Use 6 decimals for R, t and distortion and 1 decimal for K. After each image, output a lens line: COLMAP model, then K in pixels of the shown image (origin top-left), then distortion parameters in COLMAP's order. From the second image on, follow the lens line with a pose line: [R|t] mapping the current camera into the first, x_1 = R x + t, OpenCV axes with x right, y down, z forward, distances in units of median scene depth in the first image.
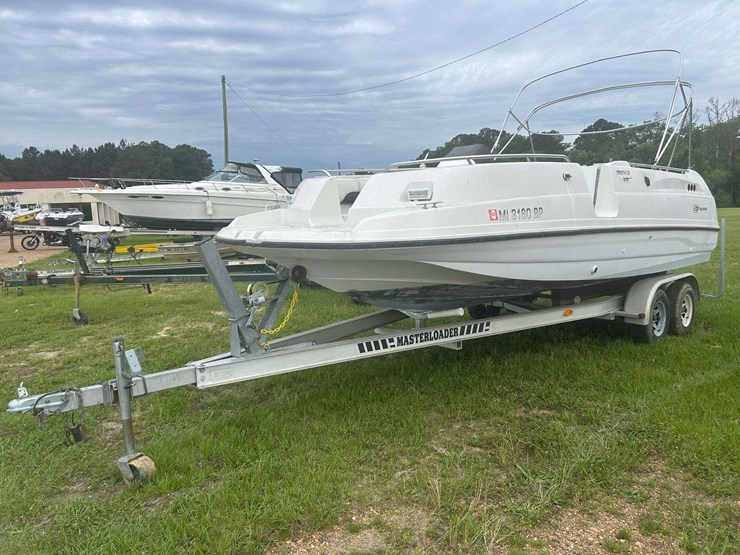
lens RADIAL K [[579.2, 0, 370.0], [0, 579.2, 277.5], [0, 0, 1]] dist [0.064725, -0.061521]
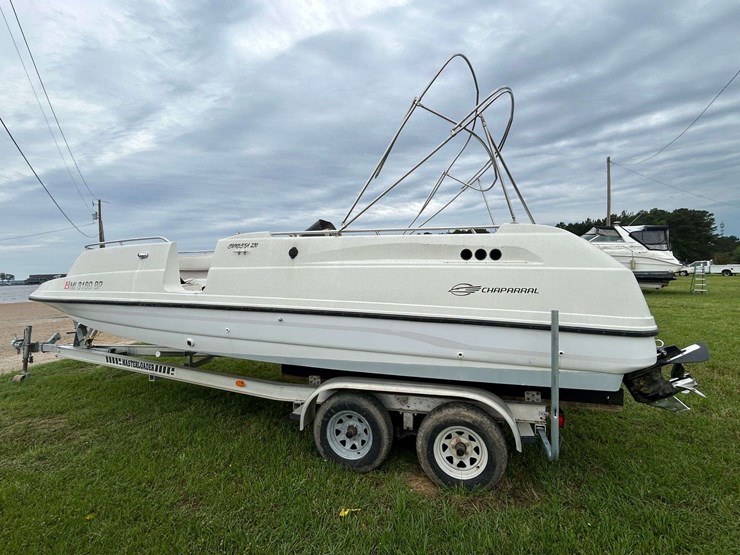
lens RADIAL K [[381.5, 0, 370.0], [0, 381.5, 277.5], [0, 0, 1]] dist [0.000405, -0.000978]
pose [[0.490421, 0.037123, -0.870695, 0.265635], [-0.098919, 0.995007, -0.013293, -0.035489], [0.865854, 0.092647, 0.491644, 0.222235]]
